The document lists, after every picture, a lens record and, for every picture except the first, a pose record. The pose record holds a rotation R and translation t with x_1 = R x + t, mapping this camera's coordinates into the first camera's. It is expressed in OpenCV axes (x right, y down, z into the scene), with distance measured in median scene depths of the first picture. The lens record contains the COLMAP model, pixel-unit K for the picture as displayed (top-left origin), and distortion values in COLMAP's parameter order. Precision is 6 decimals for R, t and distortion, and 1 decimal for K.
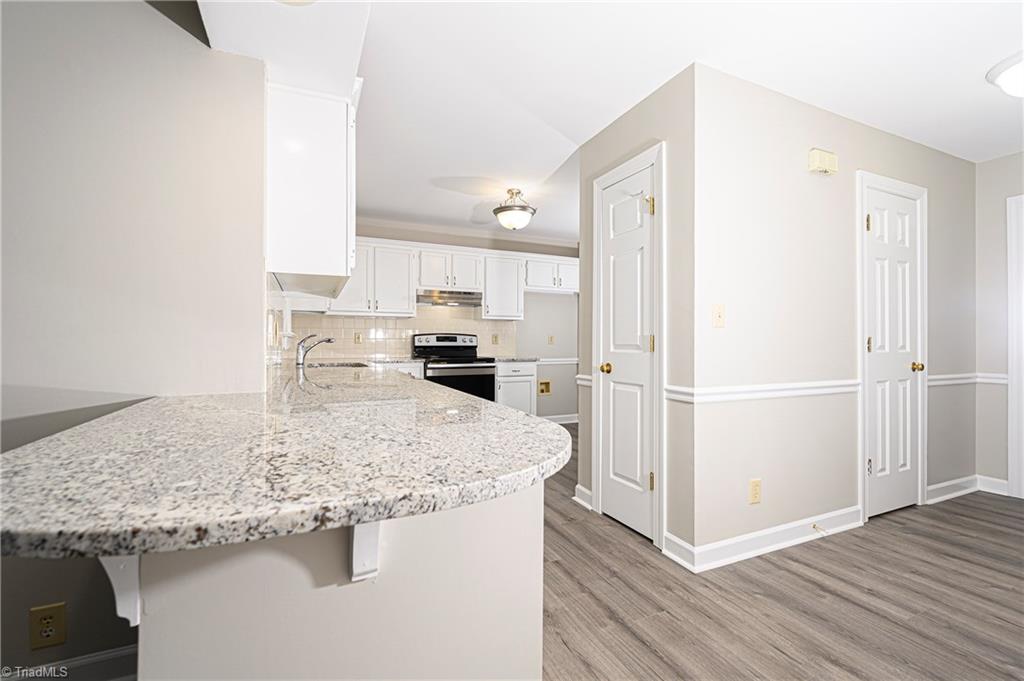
lens RADIAL K [[443.8, 0, 511.0], [0, 443.8, 341.2], [0, 0, 1]] dist [-0.000992, -0.000009]
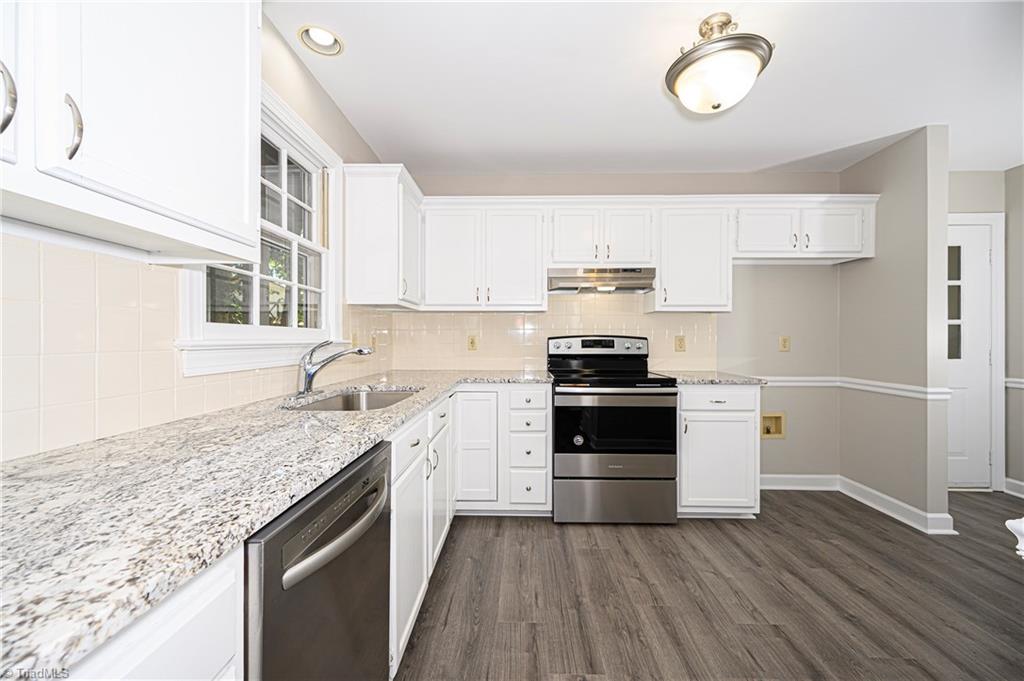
lens RADIAL K [[399.2, 0, 507.3], [0, 399.2, 338.6], [0, 0, 1]] dist [-0.008636, 0.000192]
pose [[0.892477, -0.000246, -0.451093, -0.000053], [0.001259, 0.999997, 0.001946, -0.014054], [0.451091, -0.002305, 0.892475, 0.424491]]
